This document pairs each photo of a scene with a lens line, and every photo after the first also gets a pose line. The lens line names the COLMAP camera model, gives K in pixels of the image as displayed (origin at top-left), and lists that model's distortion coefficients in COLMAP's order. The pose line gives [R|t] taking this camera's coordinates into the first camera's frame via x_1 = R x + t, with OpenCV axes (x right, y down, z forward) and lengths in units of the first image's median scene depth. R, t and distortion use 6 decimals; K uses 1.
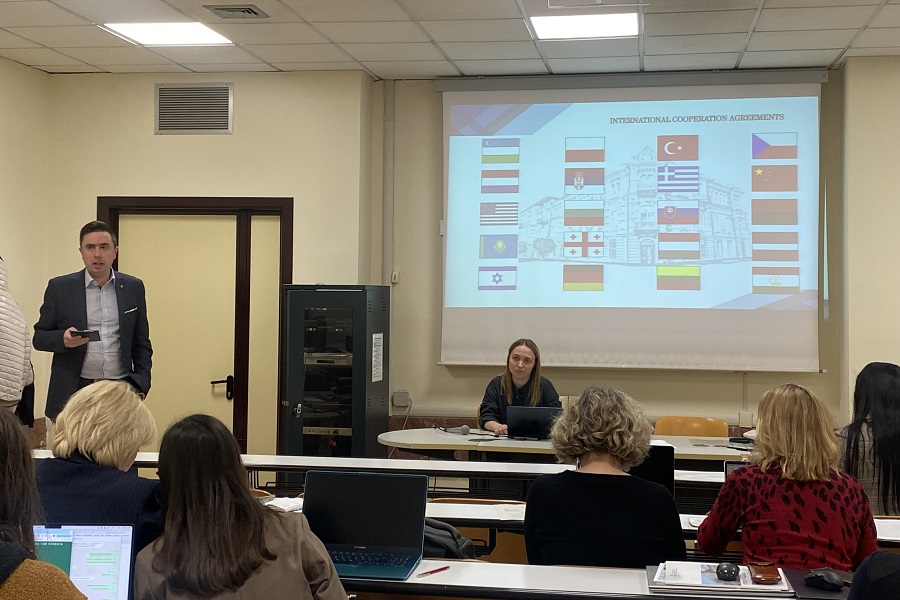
lens RADIAL K [[1259.3, 0, 452.0], [0, 1259.3, 292.5], [0, 0, 1]] dist [0.132469, 0.000000]
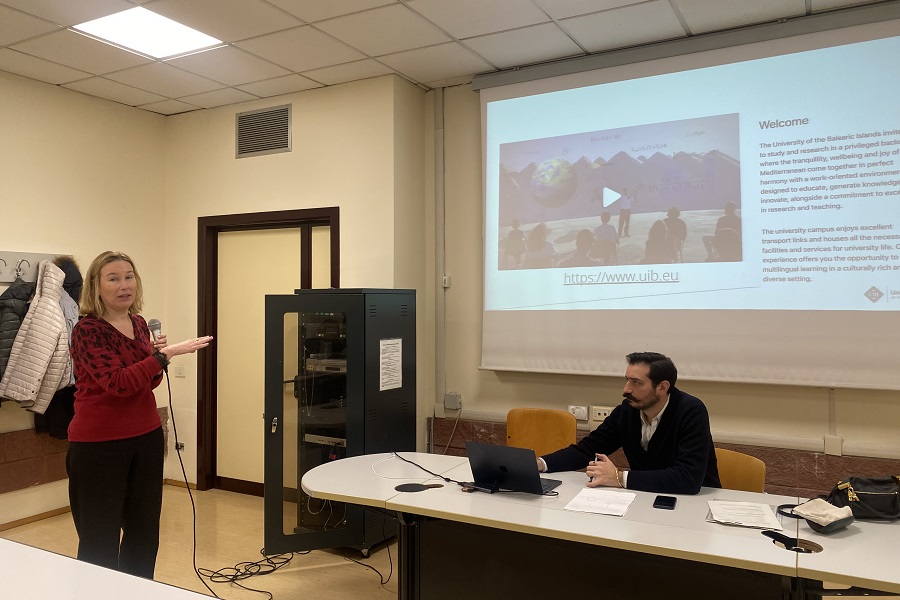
lens RADIAL K [[690.7, 0, 455.8], [0, 690.7, 301.8], [0, 0, 1]] dist [0.034694, -0.018623]
pose [[0.940306, -0.012373, -0.340107, 0.155697], [0.011419, 0.999923, -0.004804, 0.007062], [0.340140, 0.000633, 0.940375, 0.492720]]
